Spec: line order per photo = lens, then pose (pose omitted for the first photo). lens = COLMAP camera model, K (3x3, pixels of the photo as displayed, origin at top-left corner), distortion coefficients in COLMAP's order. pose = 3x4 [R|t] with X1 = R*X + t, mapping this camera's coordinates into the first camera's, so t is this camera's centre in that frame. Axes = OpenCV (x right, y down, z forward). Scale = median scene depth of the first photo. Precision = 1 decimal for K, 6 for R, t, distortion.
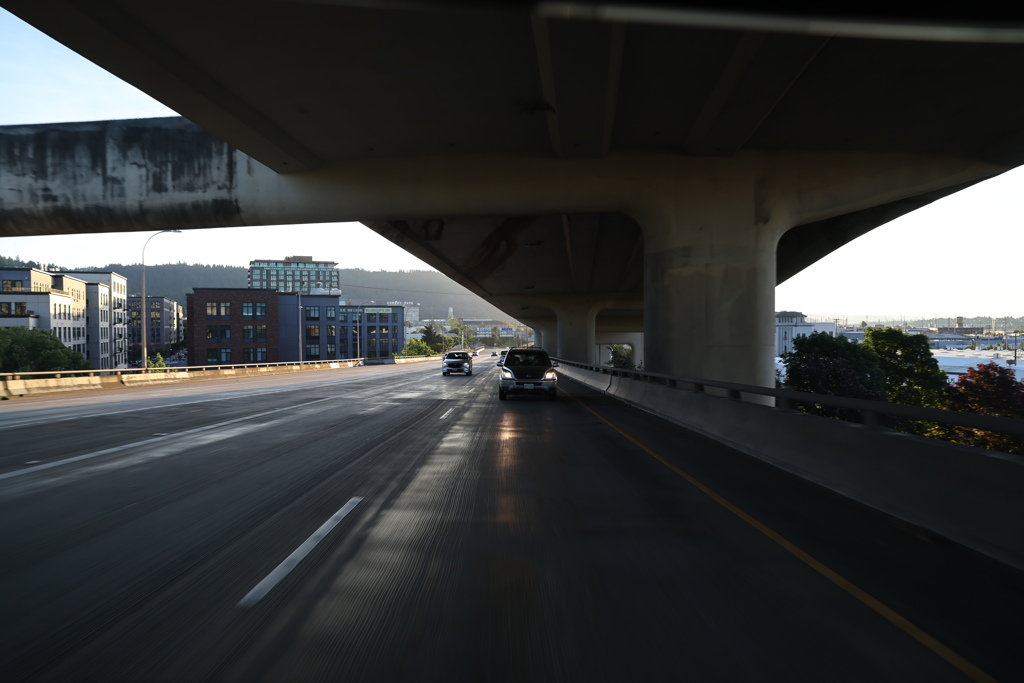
lens RADIAL K [[674.4, 0, 512.0], [0, 674.4, 341.5], [0, 0, 1]] dist [-0.050860, 0.032003]
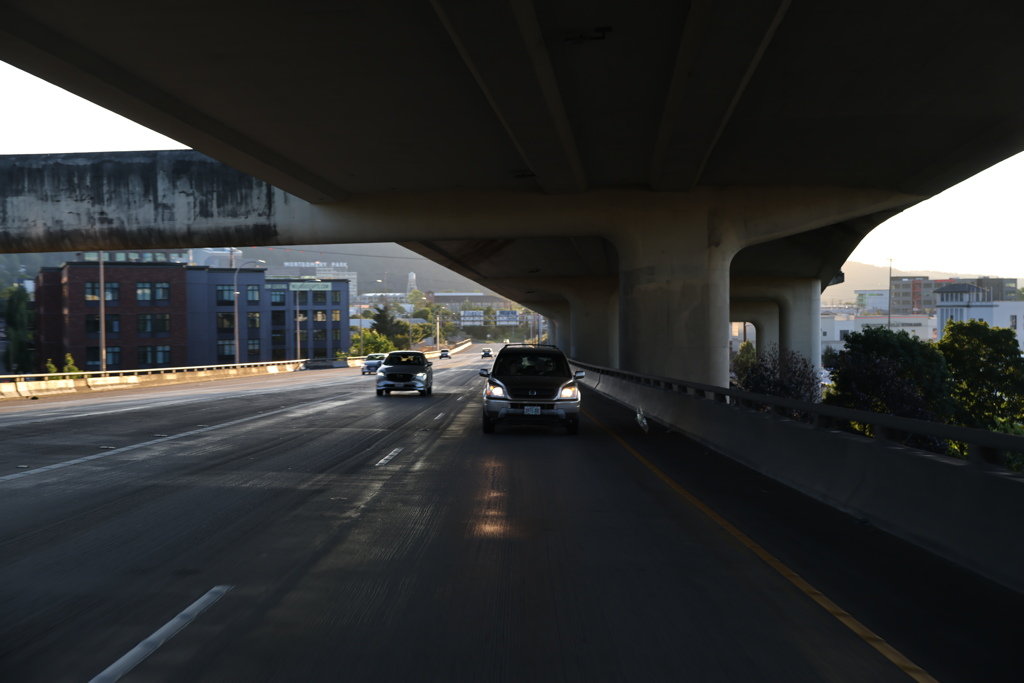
lens RADIAL K [[1490.9, 0, 509.1], [0, 1490.9, 340.3], [0, 0, 1]] dist [0.104045, 0.019158]
pose [[0.999956, -0.003121, -0.008888, 0.014202], [0.003228, 0.999922, 0.012037, -0.022422], [0.008850, -0.012065, 0.999888, -0.940651]]
